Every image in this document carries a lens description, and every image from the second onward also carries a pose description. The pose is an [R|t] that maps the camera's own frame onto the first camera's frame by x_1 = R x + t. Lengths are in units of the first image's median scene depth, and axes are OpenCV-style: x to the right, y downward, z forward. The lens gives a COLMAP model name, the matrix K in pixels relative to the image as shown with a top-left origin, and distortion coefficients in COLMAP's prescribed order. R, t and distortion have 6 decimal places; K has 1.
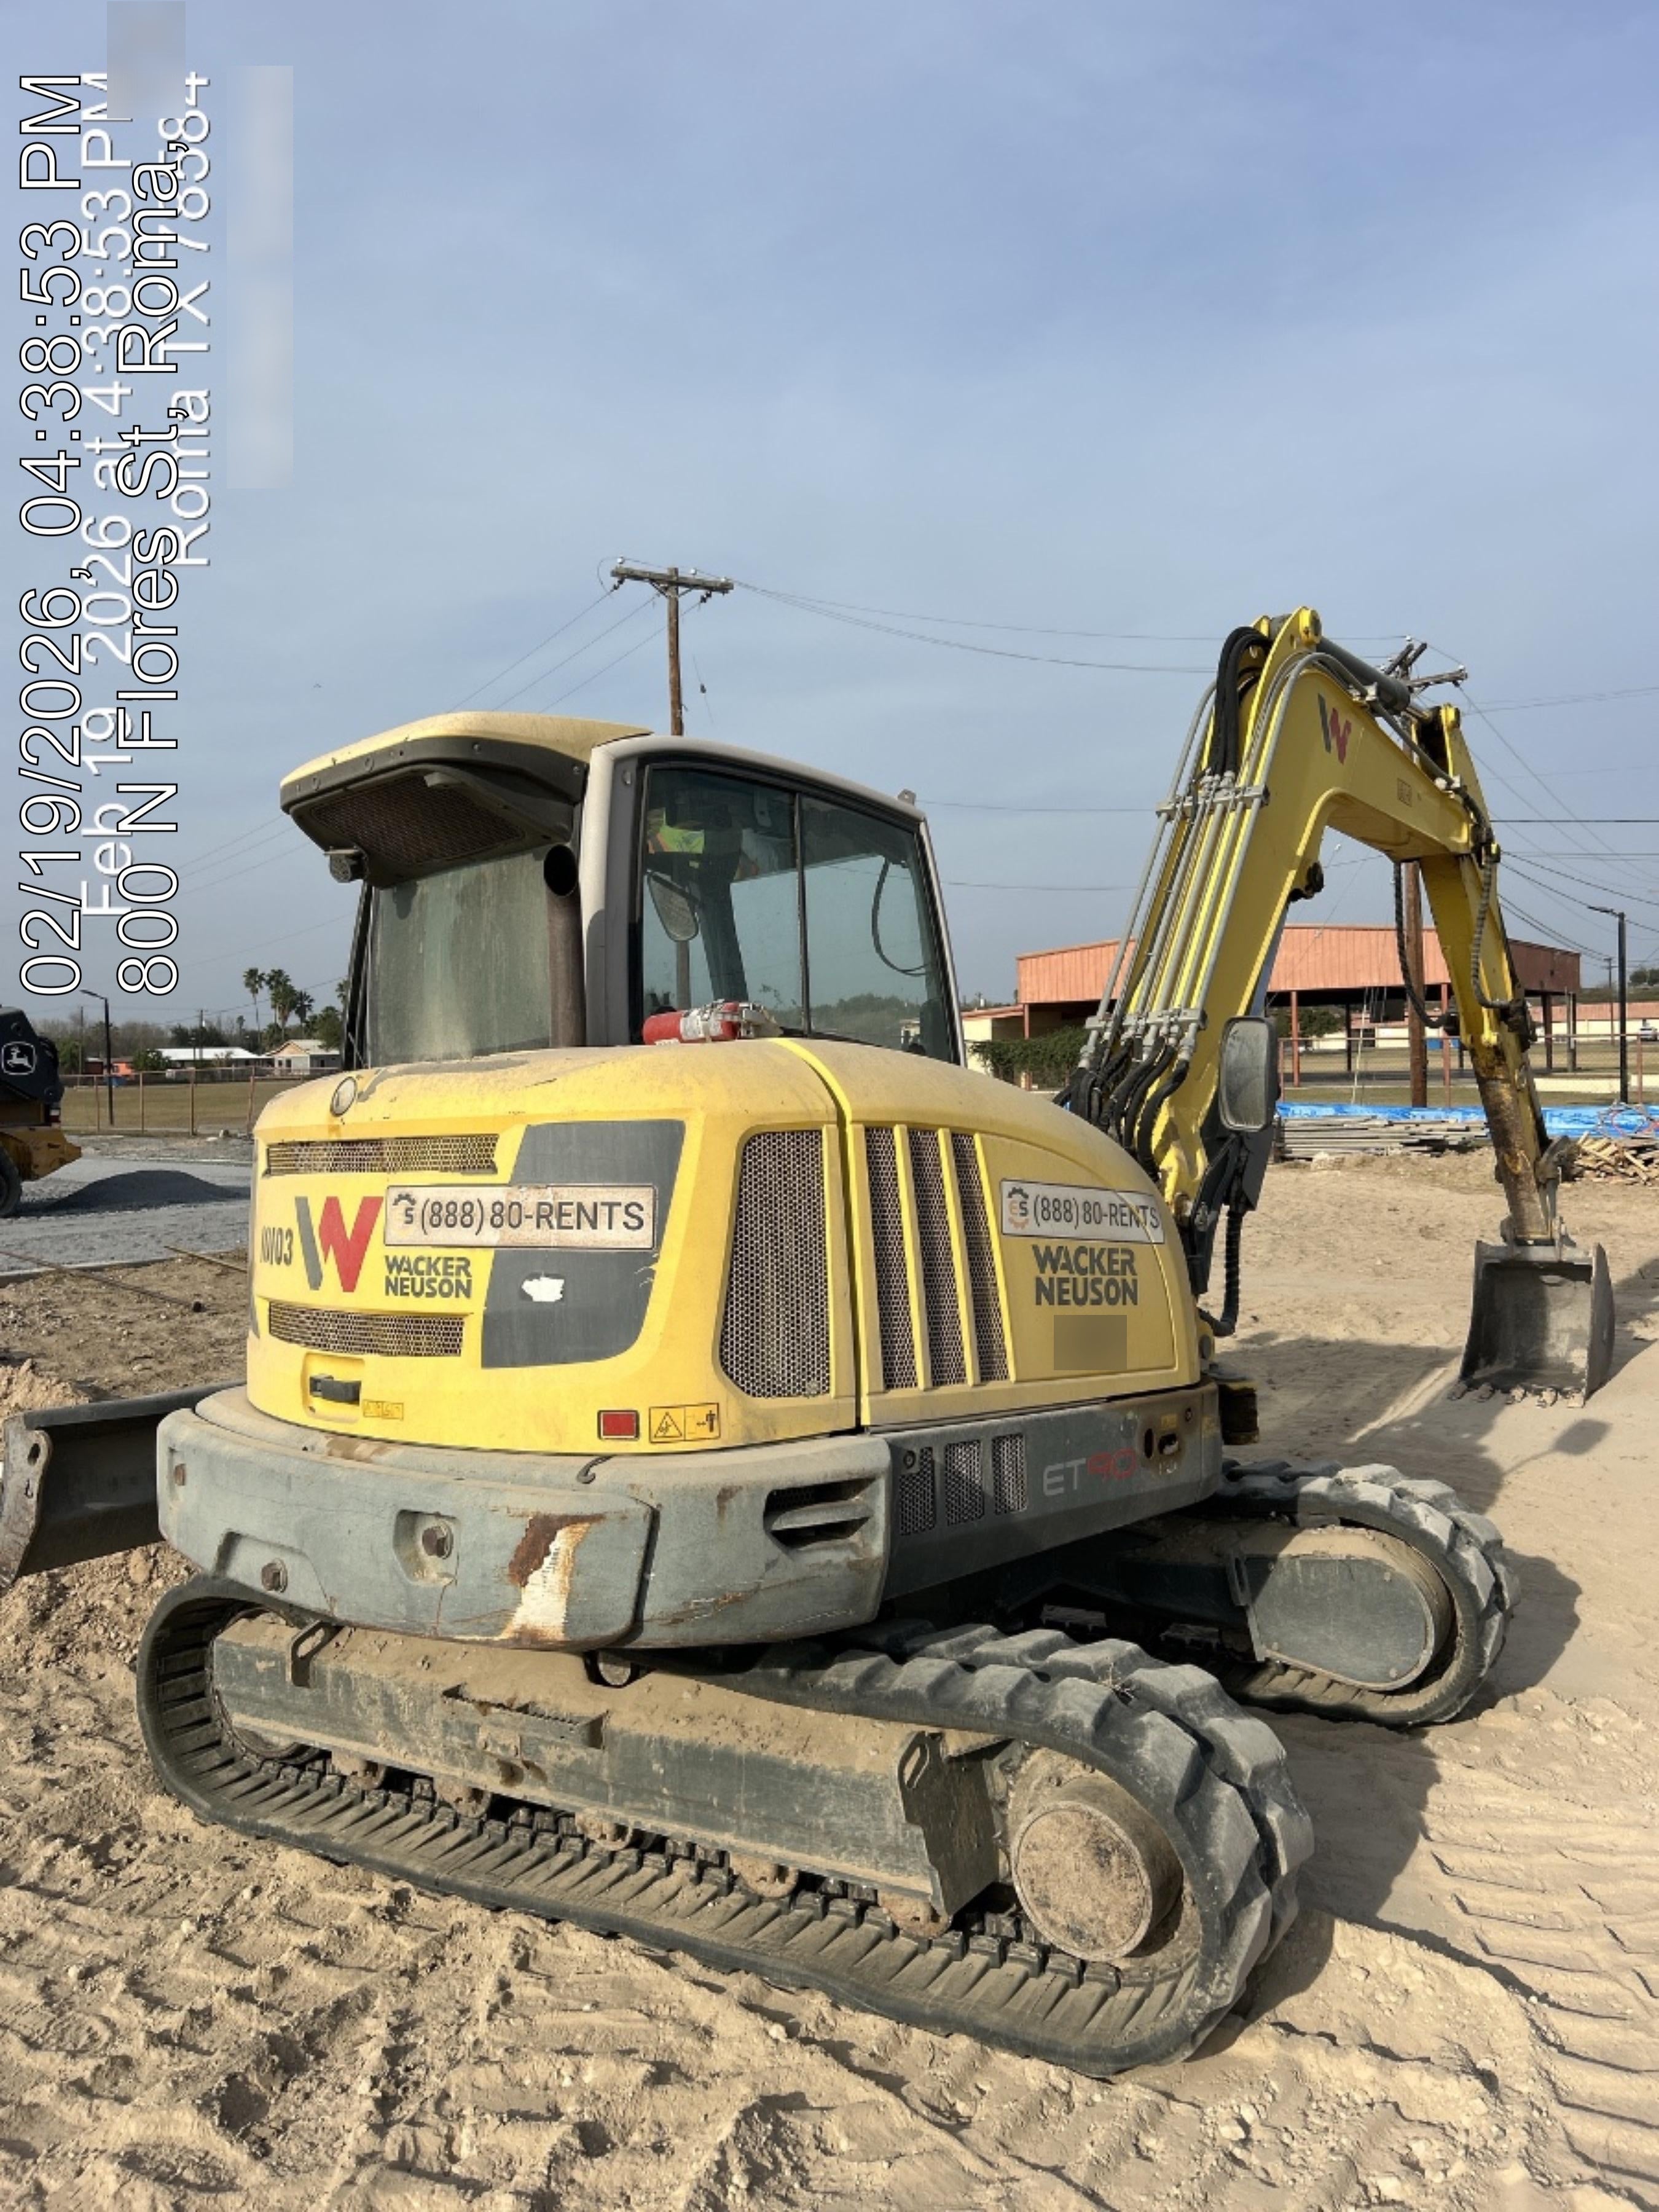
lens RADIAL K [[1611.5, 0, 829.5], [0, 1611.5, 1106.0], [0, 0, 1]] dist [0.010133, -0.001106]
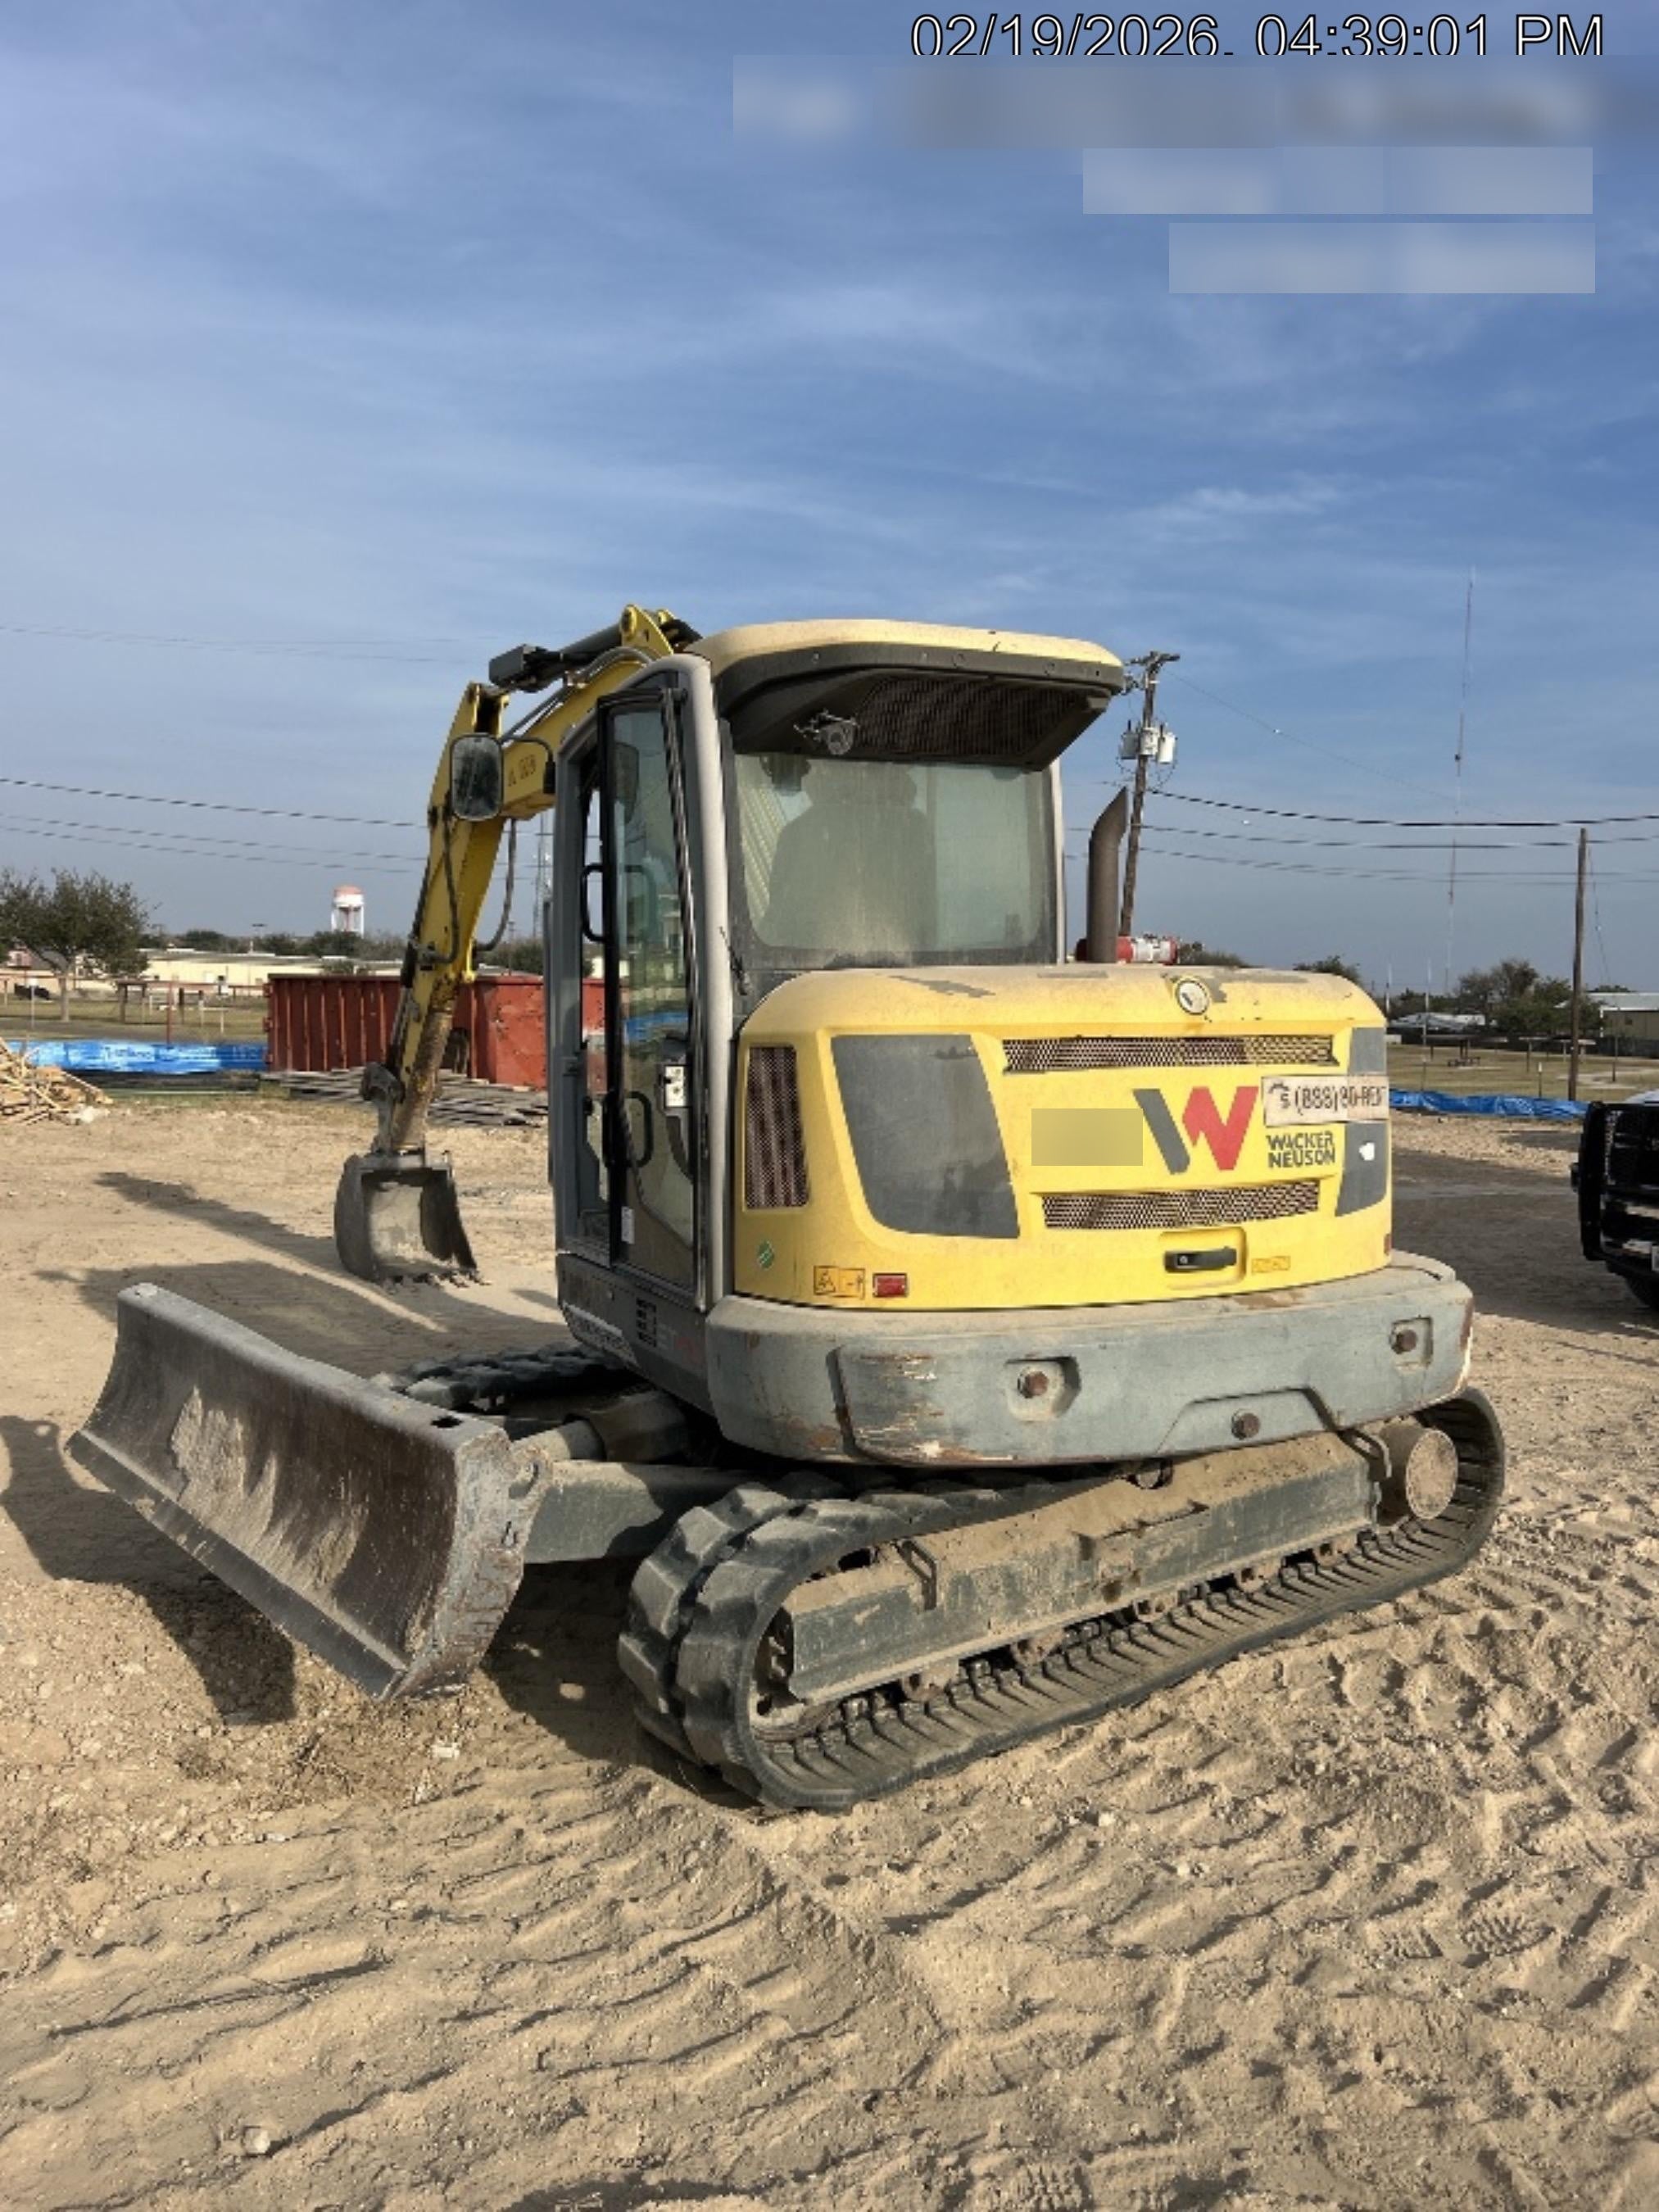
lens RADIAL K [[1611.5, 0, 829.5], [0, 1611.5, 1106.0], [0, 0, 1]] dist [0.010133, -0.001106]
pose [[0.359258, -0.014249, 0.933129, -1.500043], [-0.023128, 0.999440, 0.024167, 0.050615], [-0.932952, -0.030264, 0.358728, 0.882809]]
